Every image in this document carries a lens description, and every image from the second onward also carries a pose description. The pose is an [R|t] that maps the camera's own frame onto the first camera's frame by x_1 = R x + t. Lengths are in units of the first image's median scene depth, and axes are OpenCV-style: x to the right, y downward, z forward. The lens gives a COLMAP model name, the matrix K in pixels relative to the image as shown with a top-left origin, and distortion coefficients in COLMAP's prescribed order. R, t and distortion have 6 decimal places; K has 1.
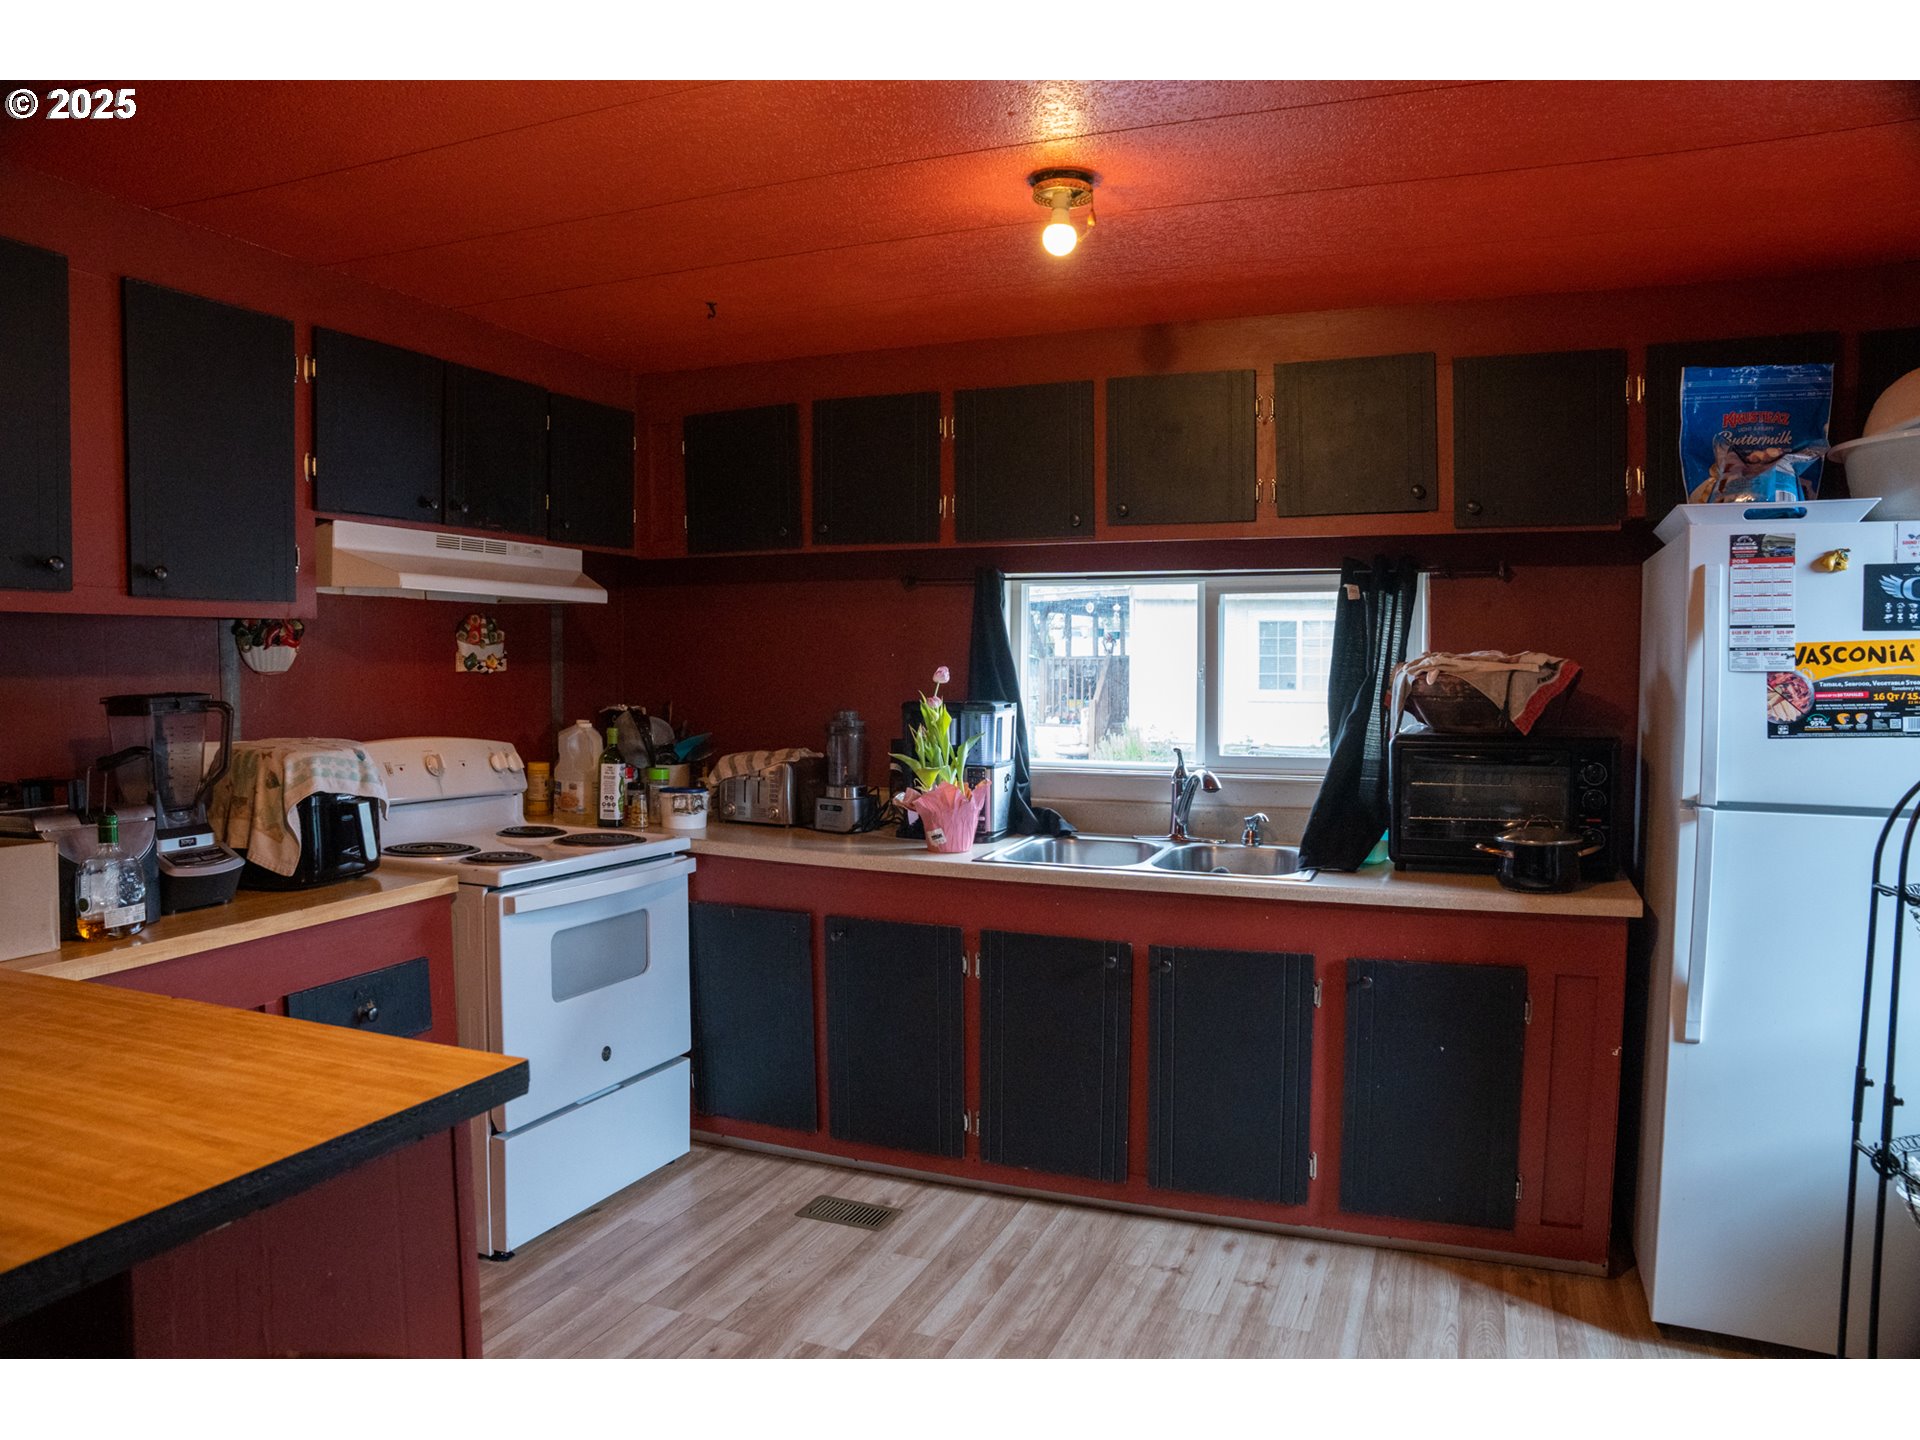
lens RADIAL K [[1309.5, 0, 960.2], [0, 1309.5, 722.9], [0, 0, 1]] dist [-0.178445, 0.132551]
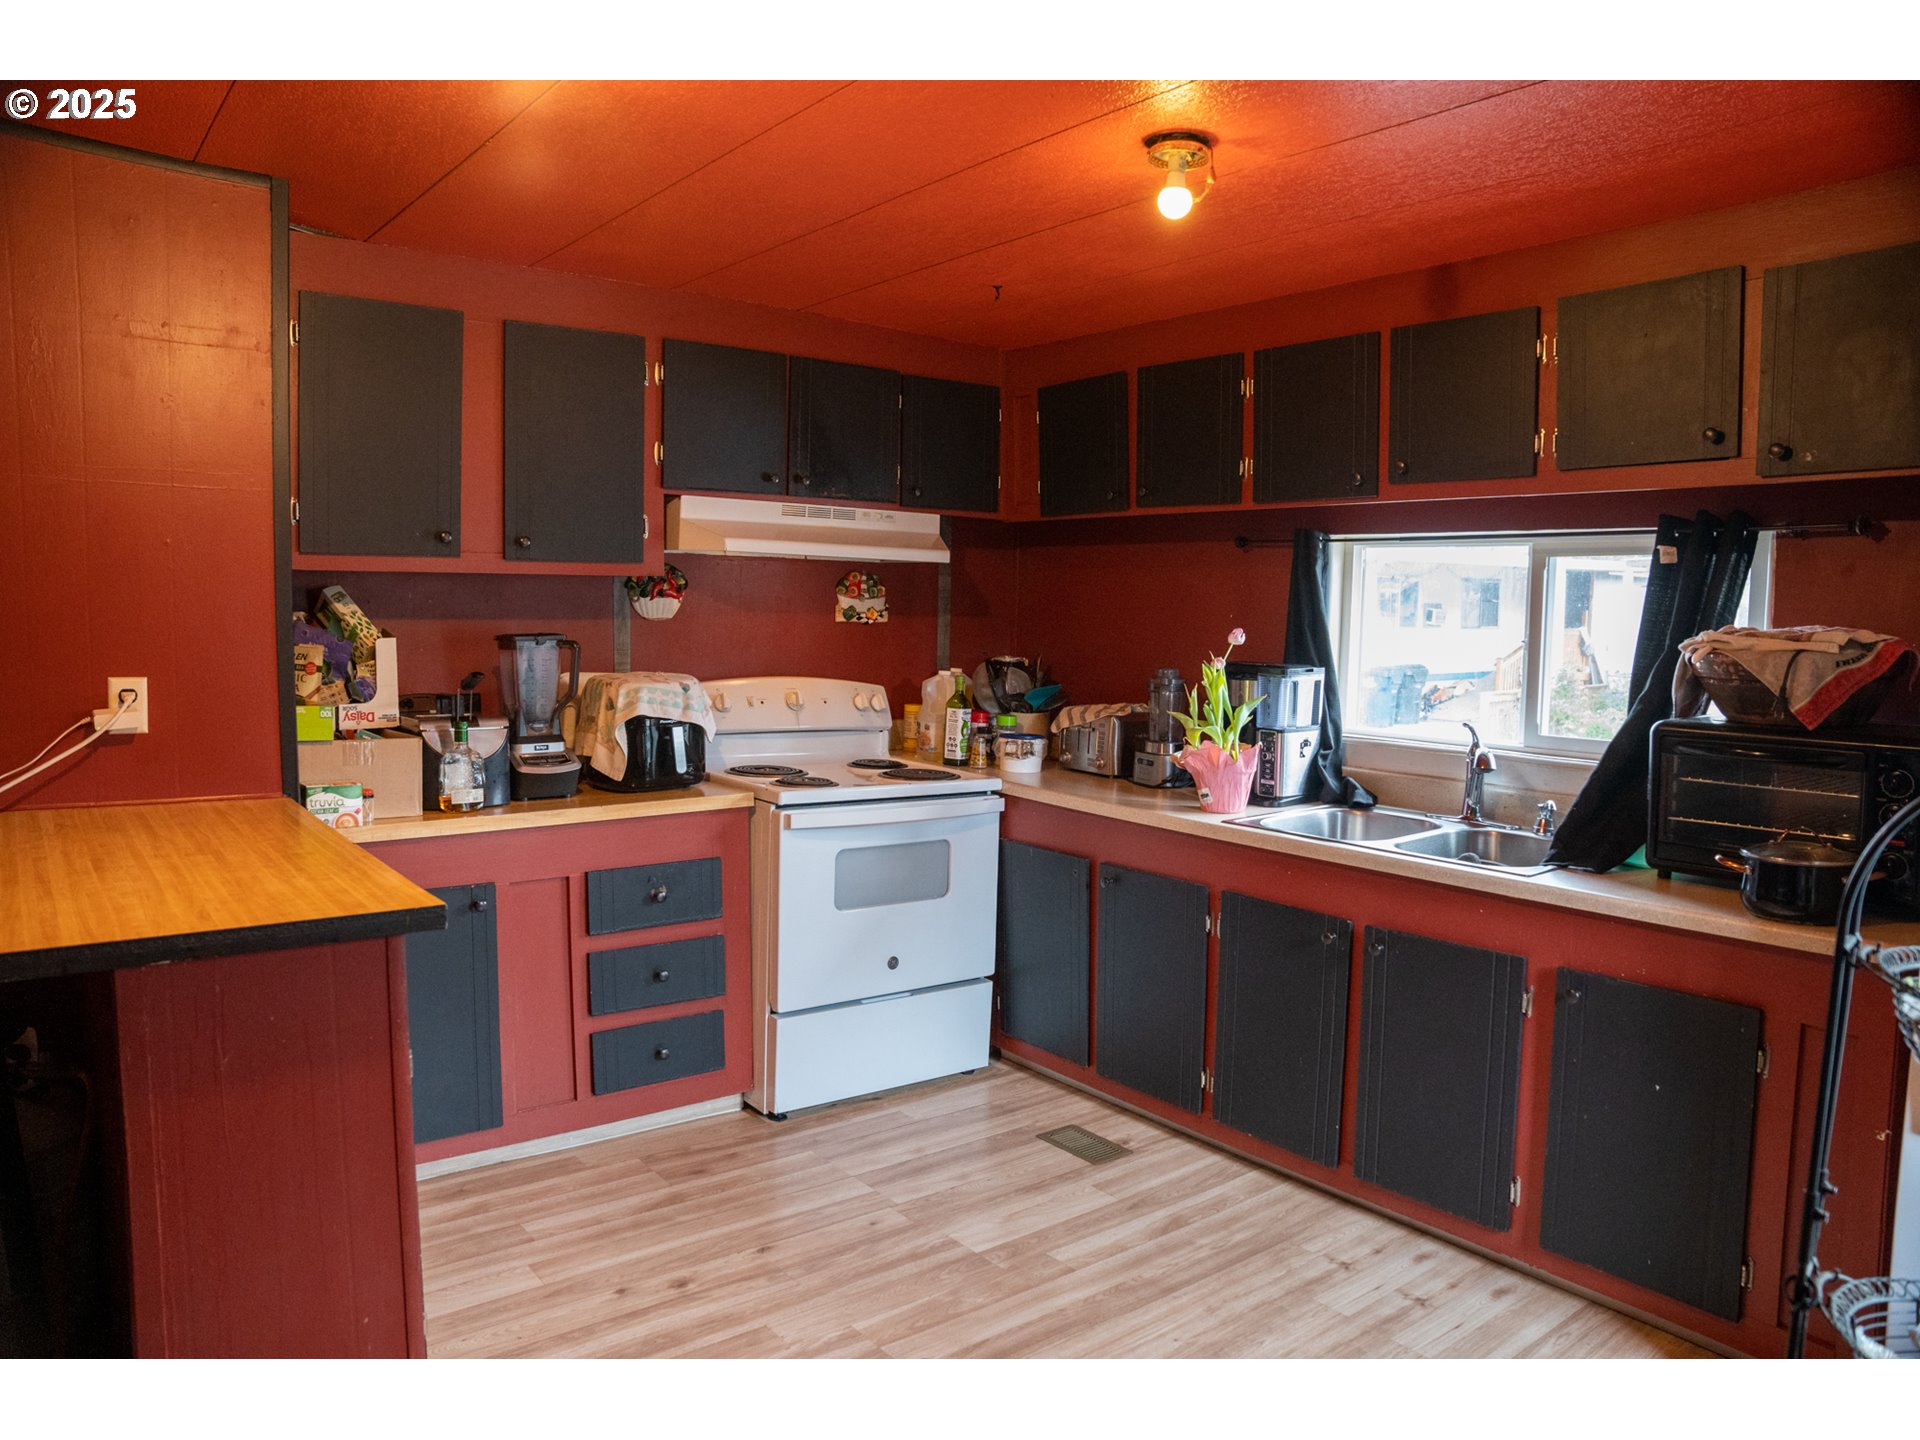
lens RADIAL K [[1309.5, 0, 960.2], [0, 1309.5, 722.9], [0, 0, 1]] dist [-0.178445, 0.132551]
pose [[0.868523, 0.058204, -0.492220, 0.320324], [-0.041949, 0.998150, 0.044010, -0.006044], [0.493871, -0.017575, 0.869357, 0.032617]]
